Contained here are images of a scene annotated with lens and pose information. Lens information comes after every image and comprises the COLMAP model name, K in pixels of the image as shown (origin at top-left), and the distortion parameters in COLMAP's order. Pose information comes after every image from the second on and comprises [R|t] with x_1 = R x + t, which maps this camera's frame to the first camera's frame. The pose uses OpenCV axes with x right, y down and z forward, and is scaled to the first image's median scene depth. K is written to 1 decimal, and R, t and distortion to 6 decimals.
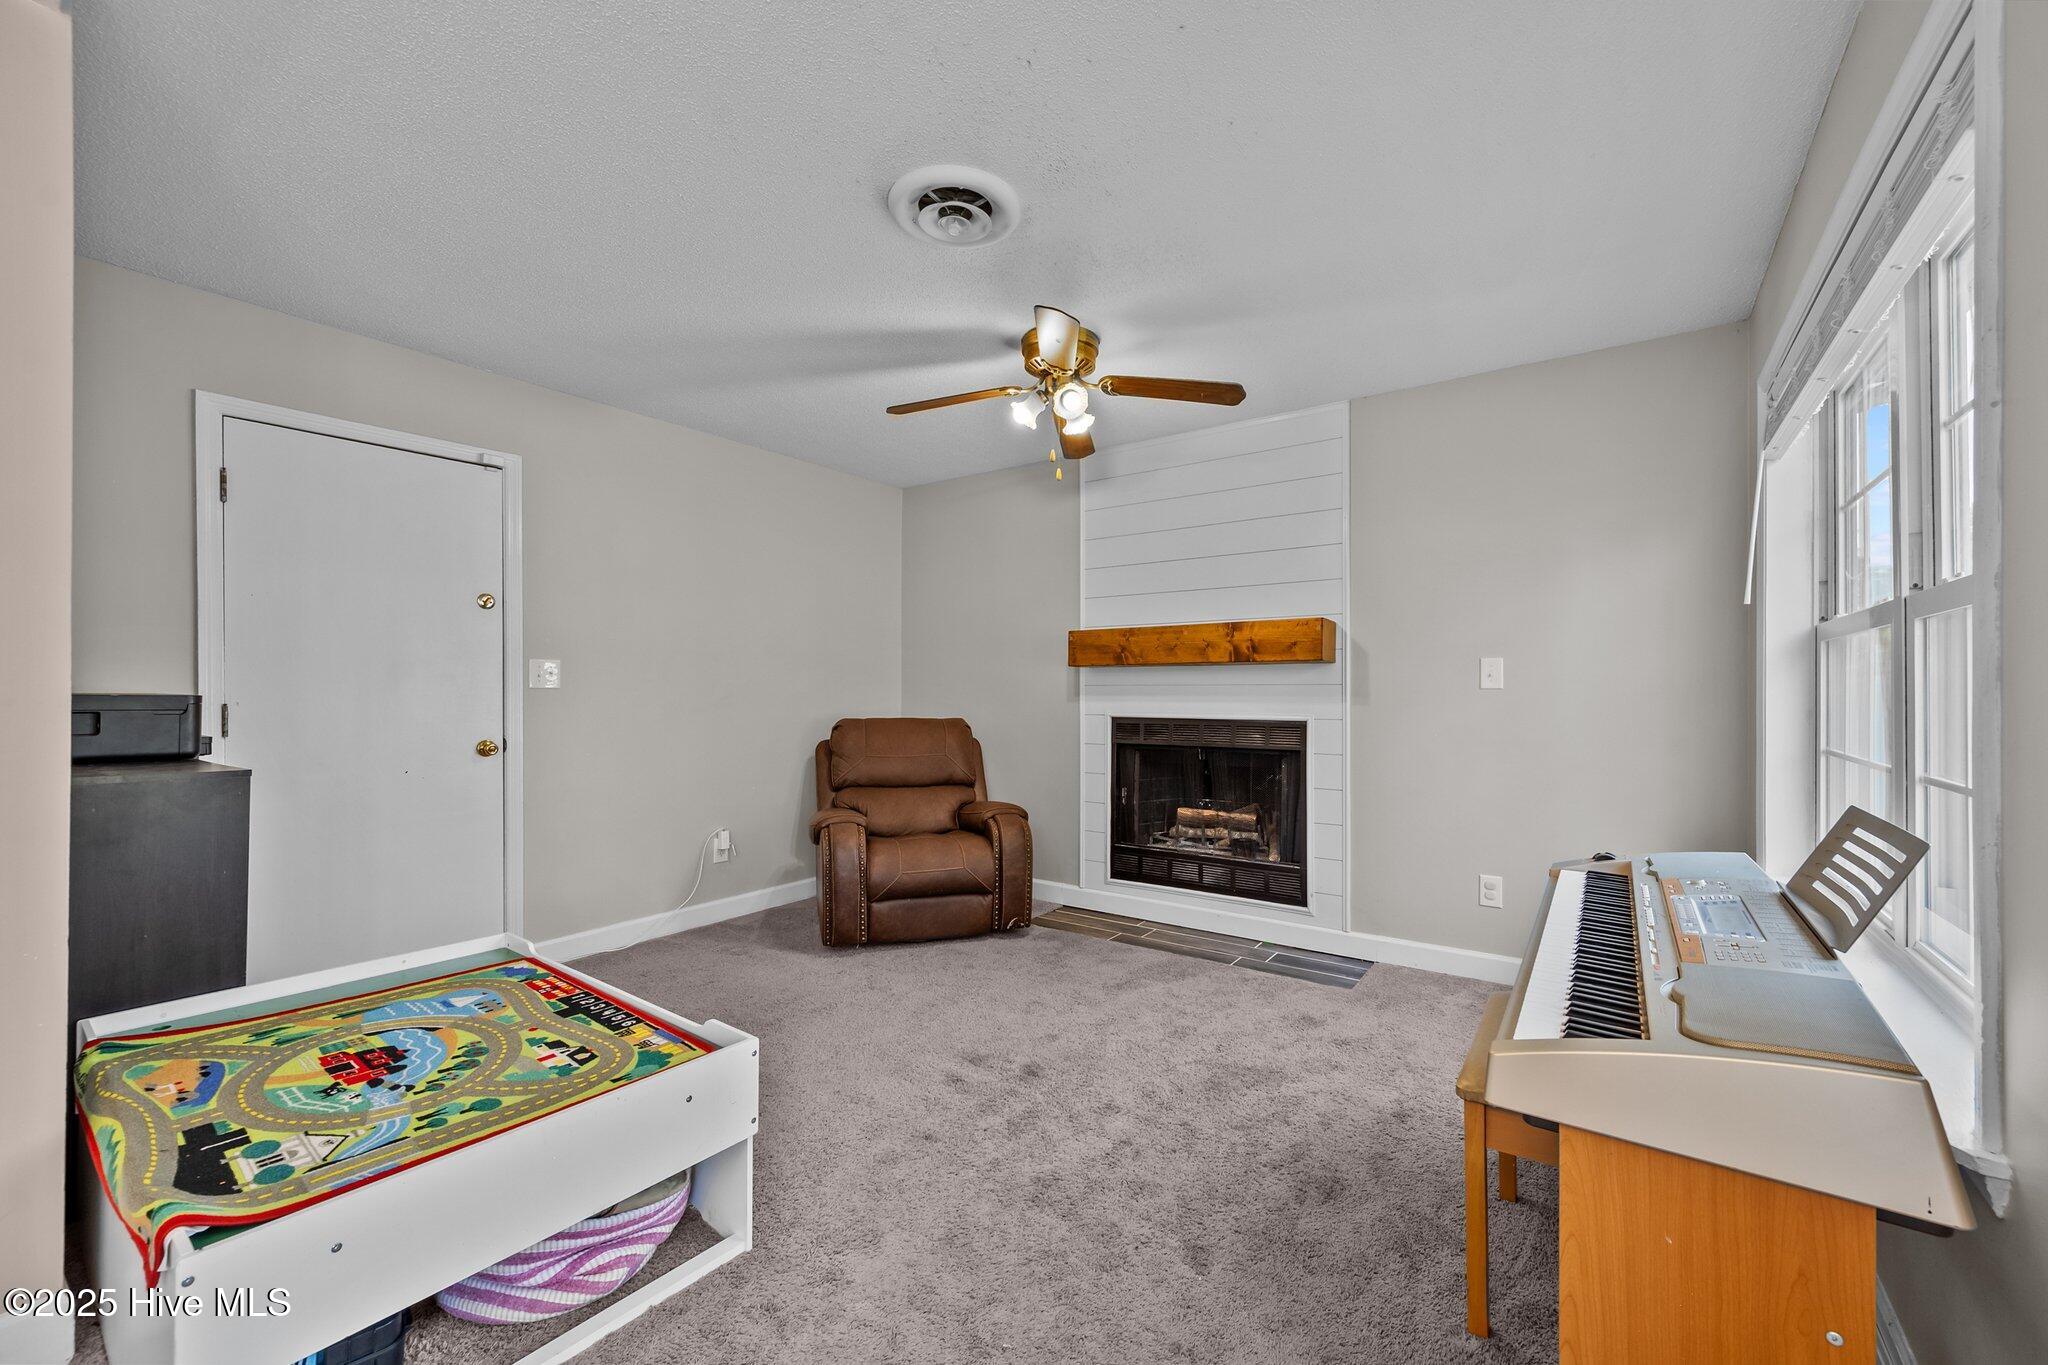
lens RADIAL K [[809.4, 0, 1032.9], [0, 809.4, 688.4], [0, 0, 1]] dist [-0.000882, -0.000160]
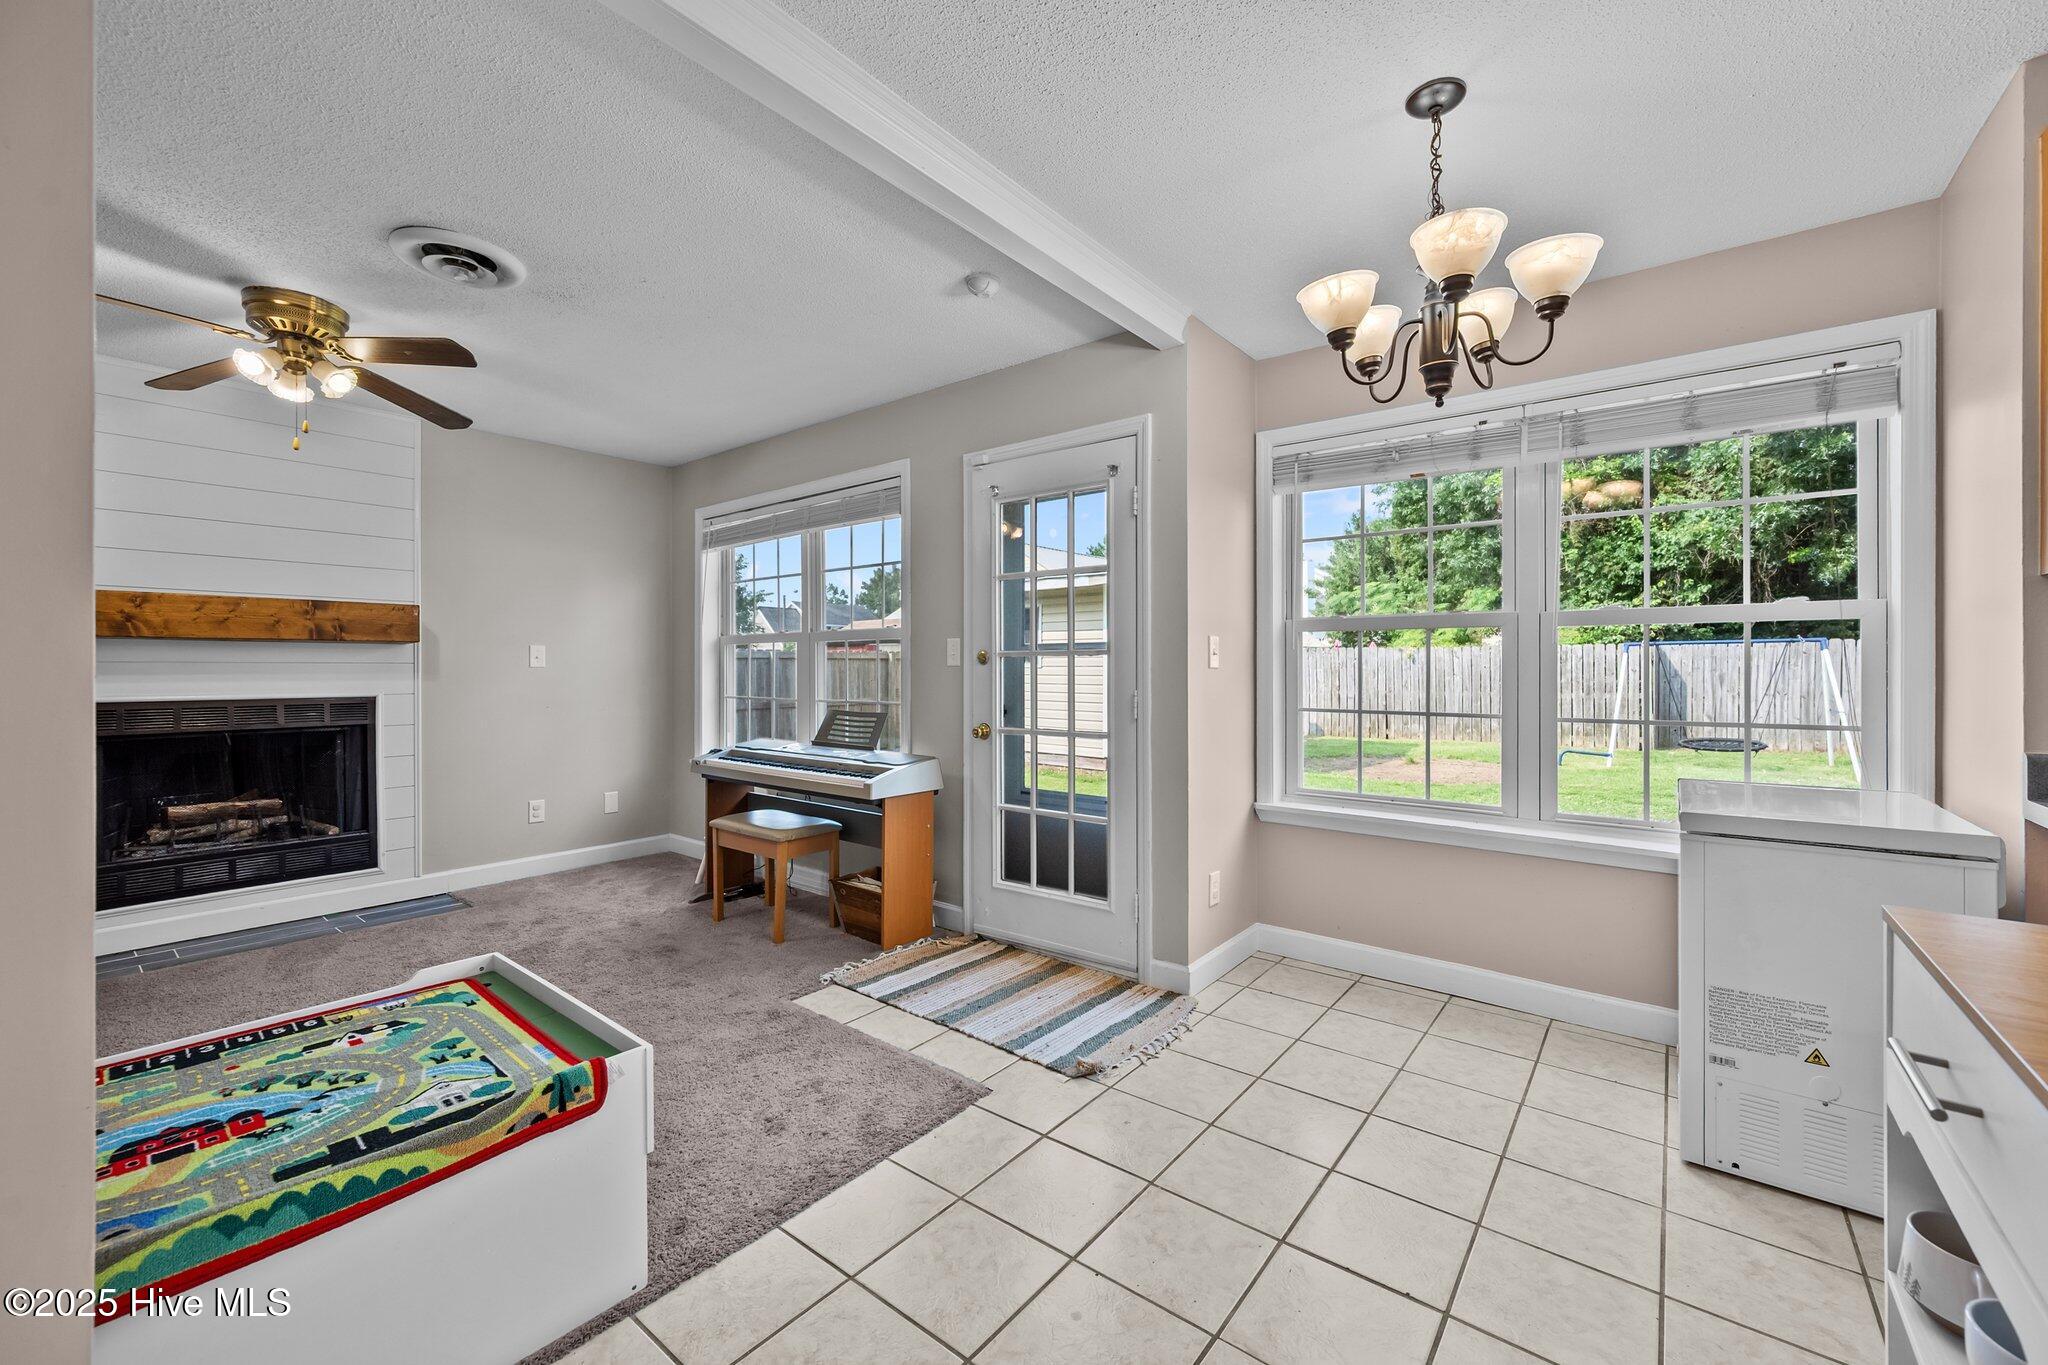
lens RADIAL K [[809.4, 0, 1035.1], [0, 809.4, 673.7], [0, 0, 1]] dist [-0.000882, -0.000160]
pose [[0.051372, -0.007412, 0.998652, -1.081447], [-0.002105, 0.999969, 0.007530, -0.000581], [-0.998677, -0.002489, 0.051355, 0.088202]]
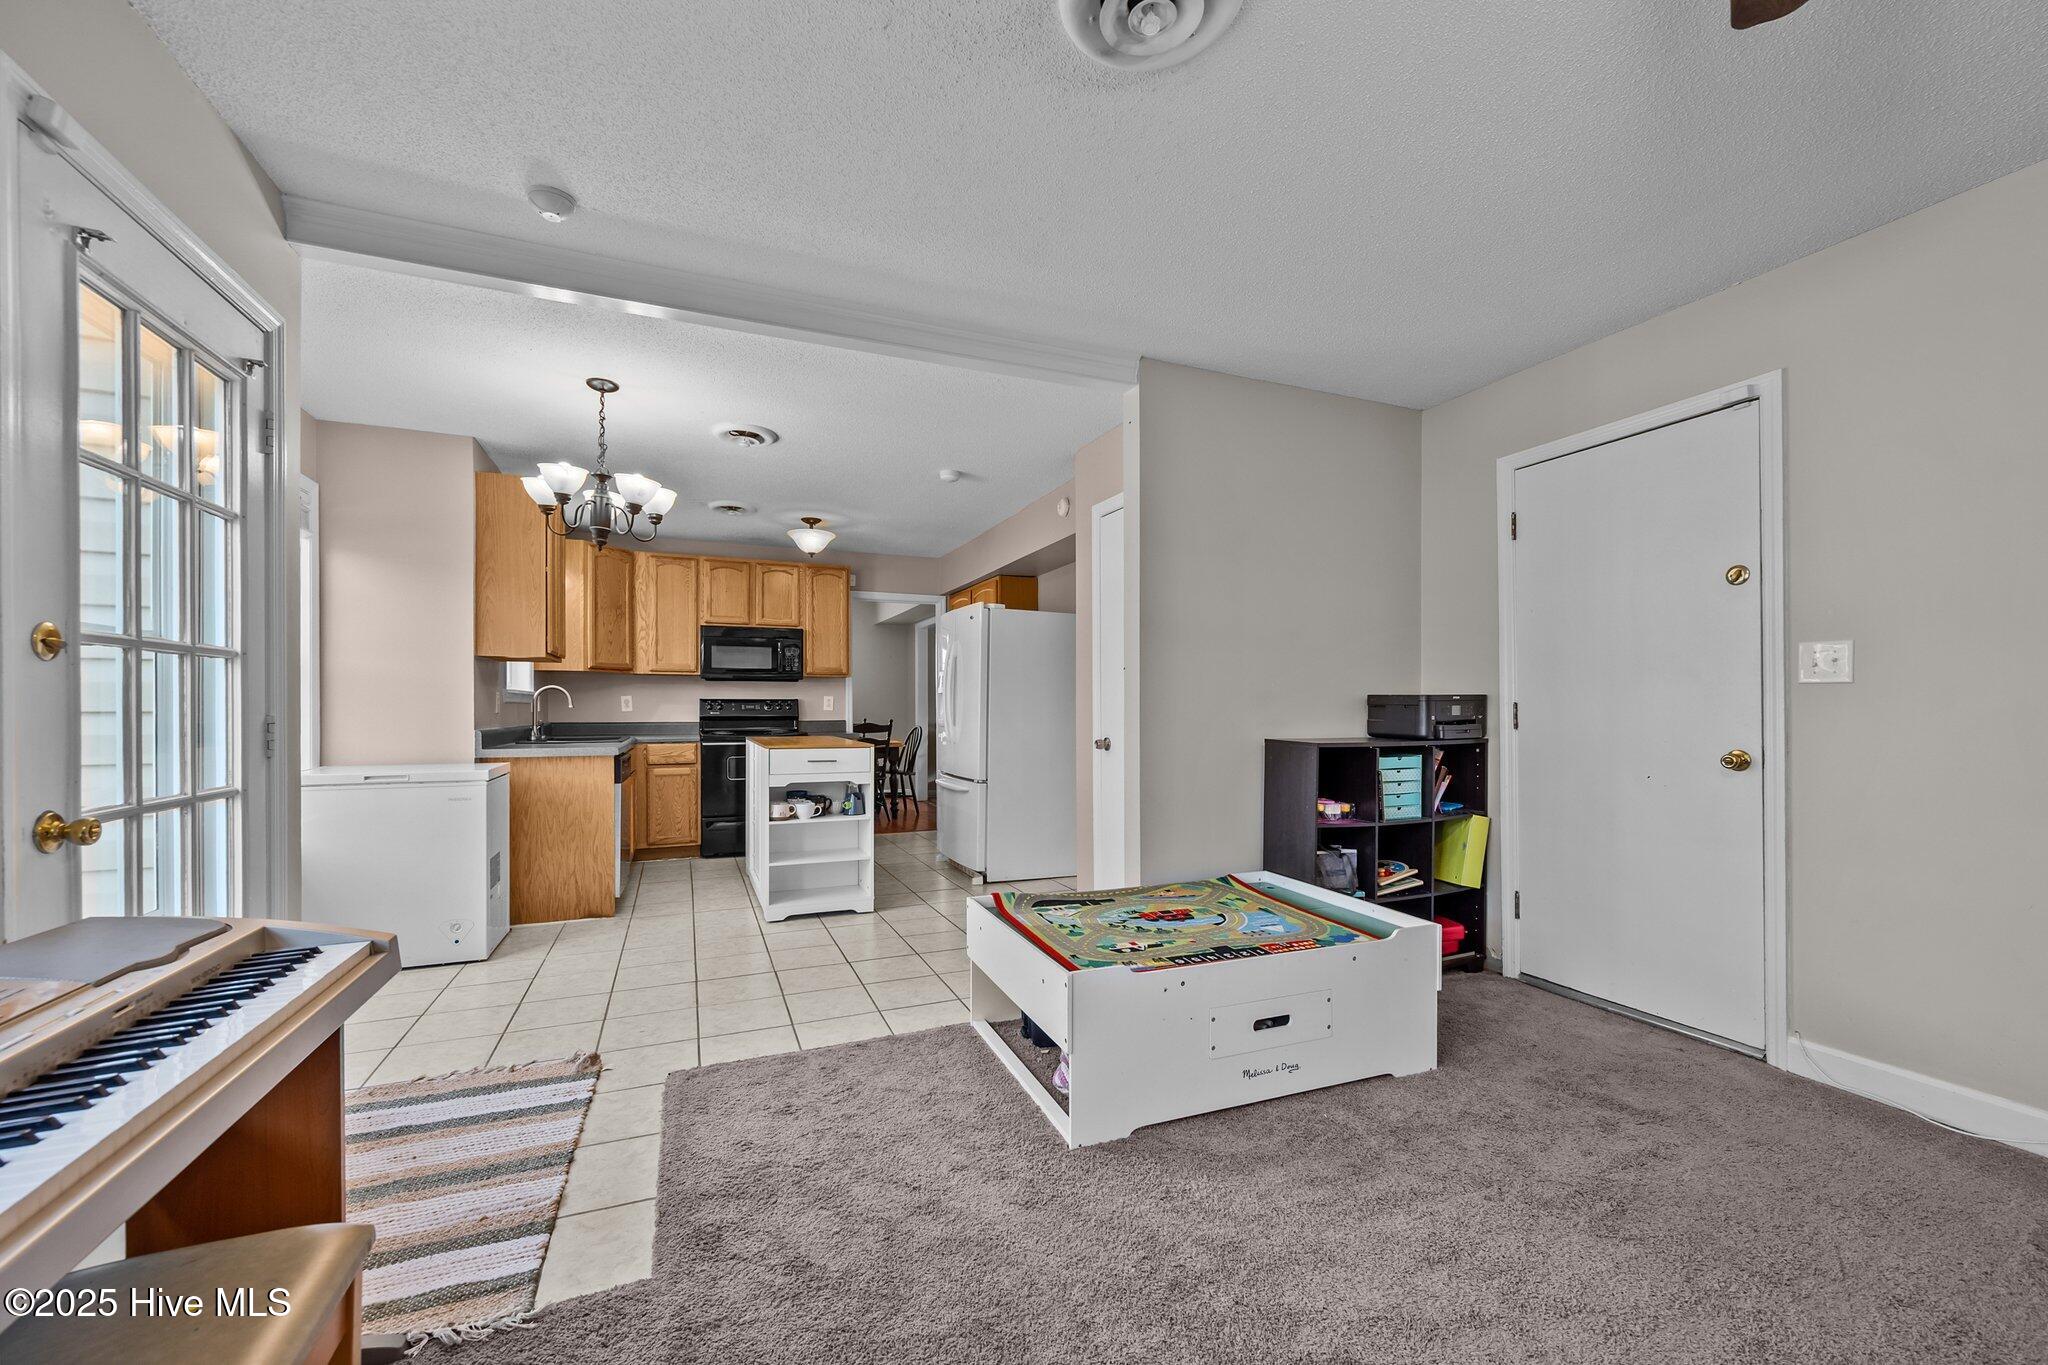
lens RADIAL K [[809.4, 0, 1038.1], [0, 809.4, 712.5], [0, 0, 1]] dist [-0.000882, -0.000160]
pose [[-0.522578, 0.004713, -0.852578, 0.490285], [0.001804, 0.999989, 0.004422, 0.030600], [0.852590, 0.000773, -0.522581, 1.125571]]
